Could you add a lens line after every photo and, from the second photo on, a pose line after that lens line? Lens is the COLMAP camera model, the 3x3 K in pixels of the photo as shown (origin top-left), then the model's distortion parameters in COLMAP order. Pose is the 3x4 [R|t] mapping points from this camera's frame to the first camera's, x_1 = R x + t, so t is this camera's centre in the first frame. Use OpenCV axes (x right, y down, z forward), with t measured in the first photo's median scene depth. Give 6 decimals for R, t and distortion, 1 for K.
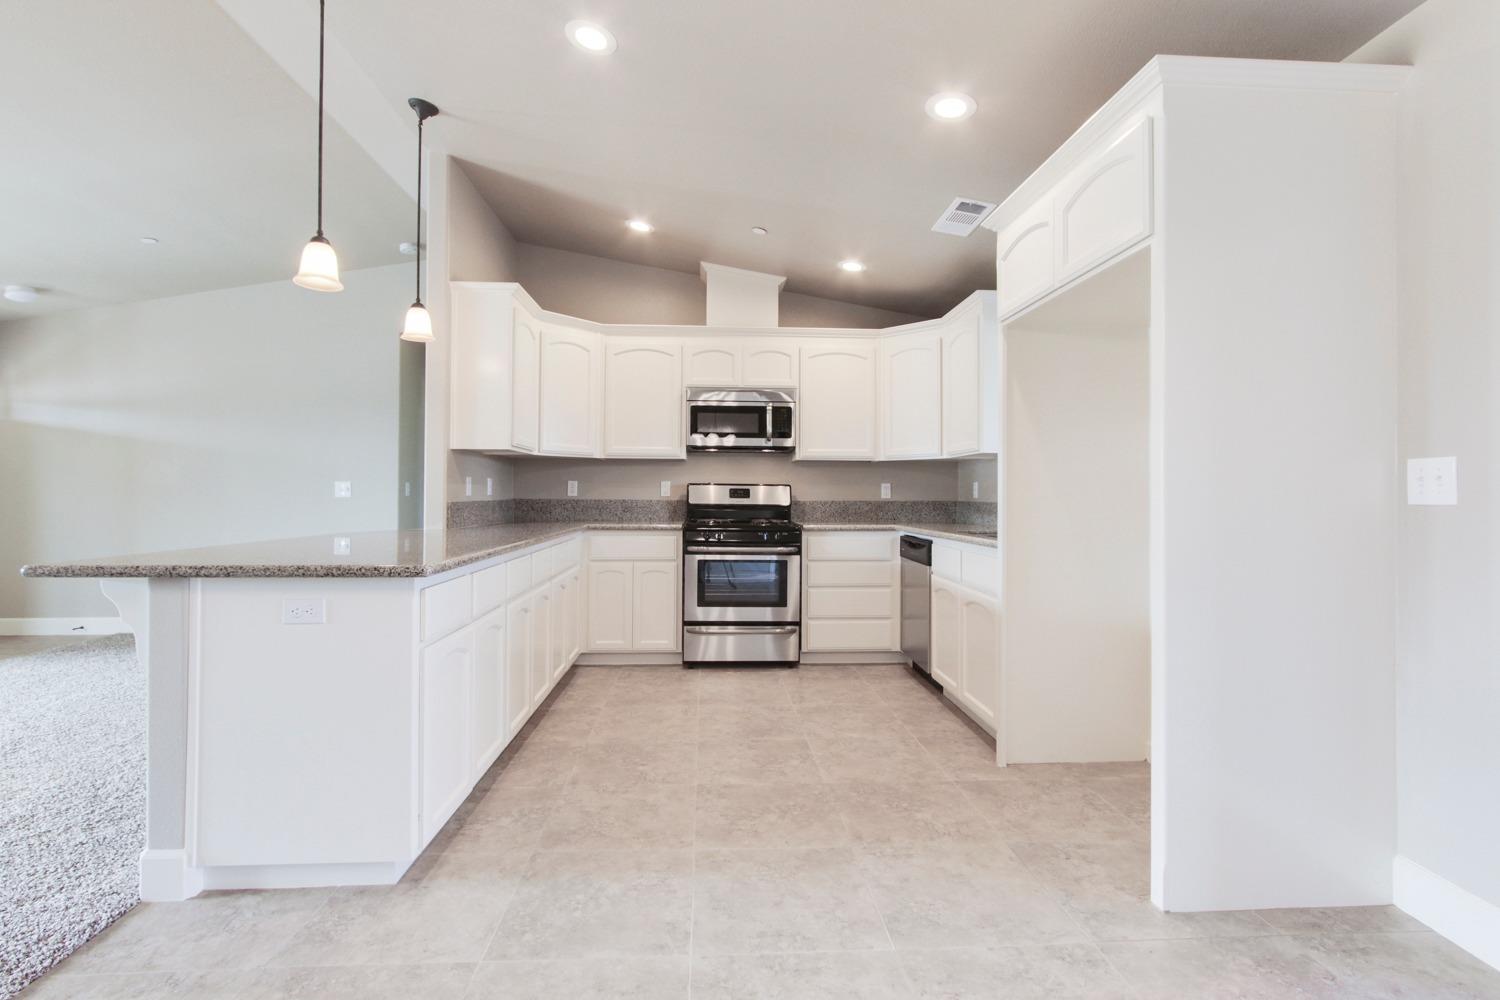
lens RADIAL K [[690.7, 0, 742.1], [0, 690.7, 489.8], [0, 0, 1]] dist [0.012862, -0.001234]
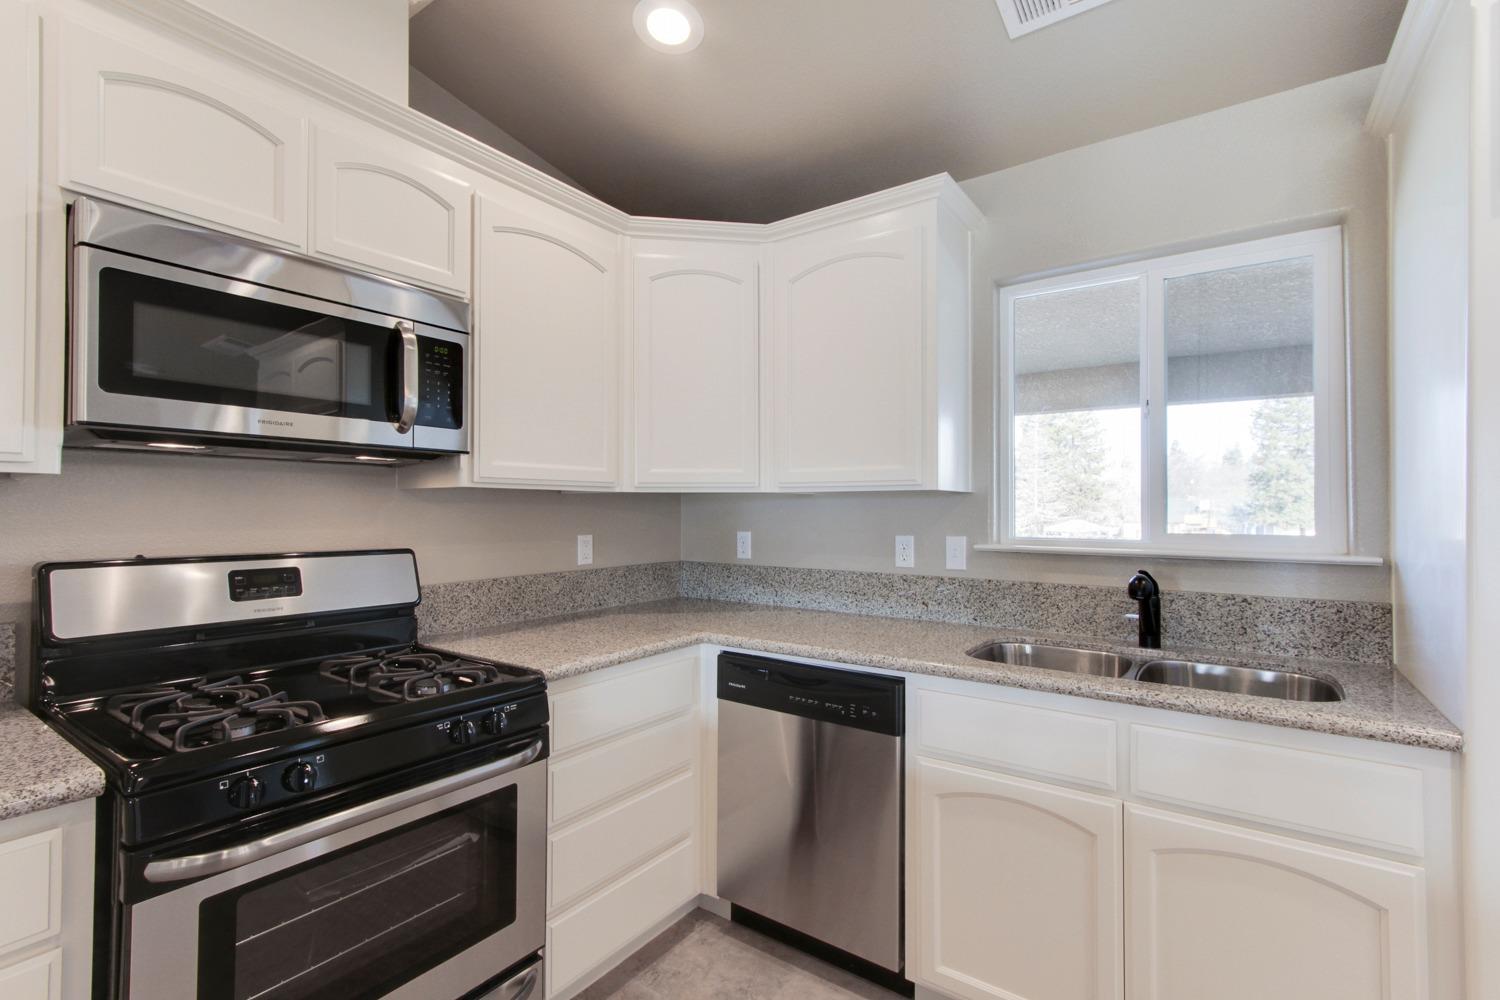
lens RADIAL K [[690.7, 0, 739.7], [0, 690.7, 503.2], [0, 0, 1]] dist [0.012862, -0.001234]
pose [[0.624035, 0.003479, 0.781389, -0.125090], [-0.003222, 0.999993, -0.001880, -0.034198], [-0.781390, -0.001344, 0.624042, 0.641784]]
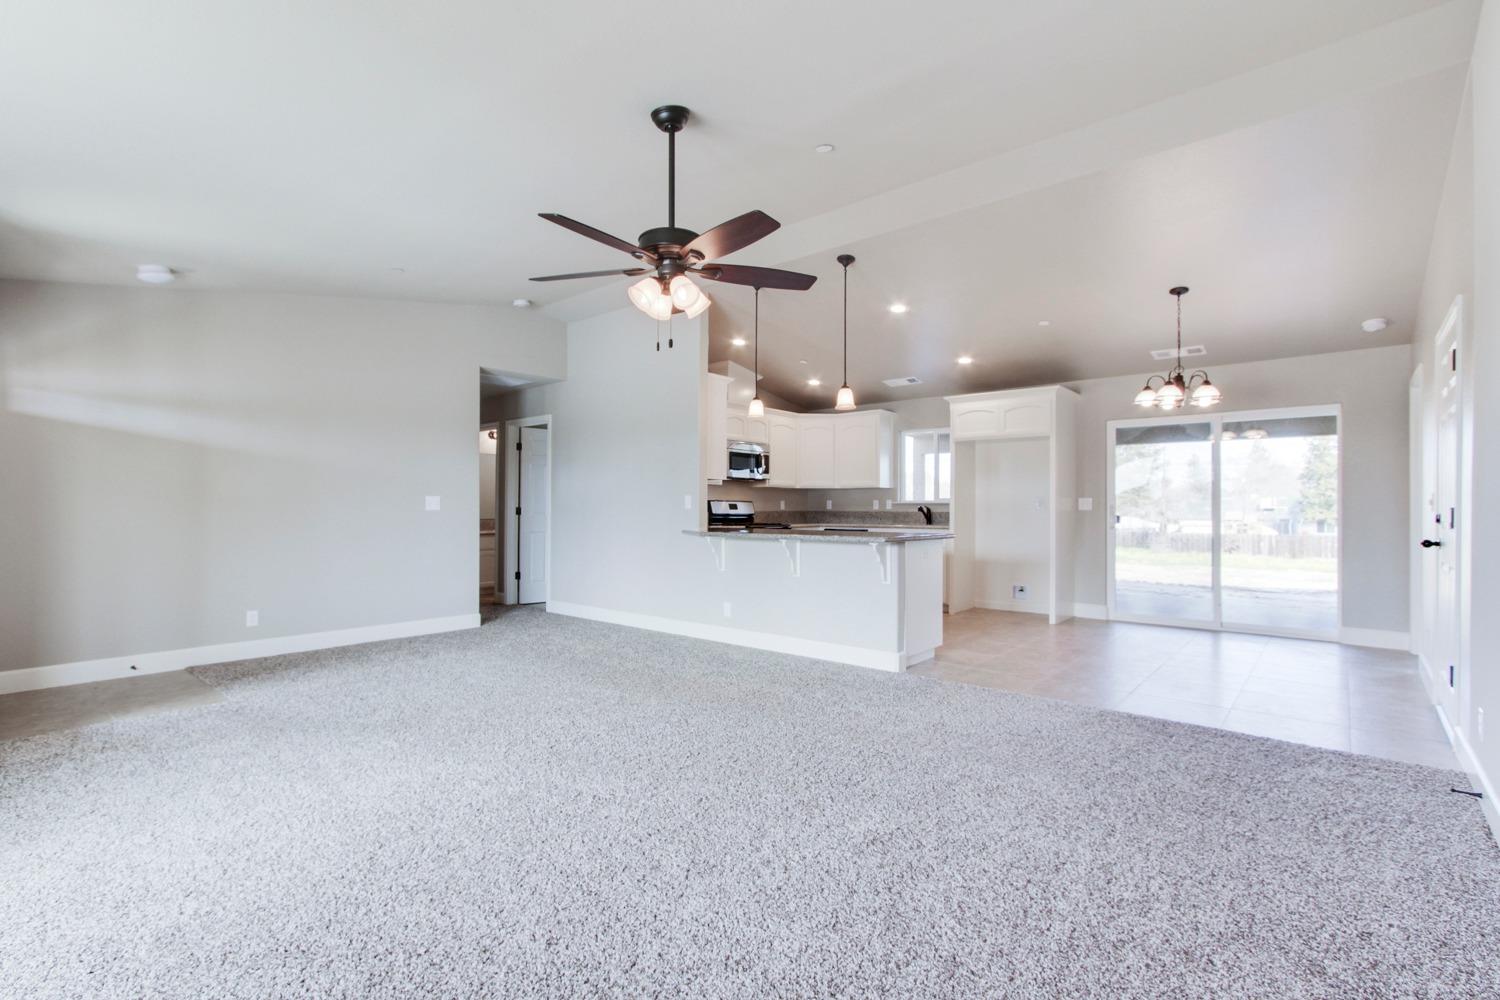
lens RADIAL K [[690.7, 0, 736.8], [0, 690.7, 504.9], [0, 0, 1]] dist [0.012862, -0.001234]
pose [[0.697124, 0.001405, 0.716949, -1.169643], [-0.003823, 0.999991, 0.001757, -0.002182], [-0.716940, -0.003966, 0.697123, -0.112347]]
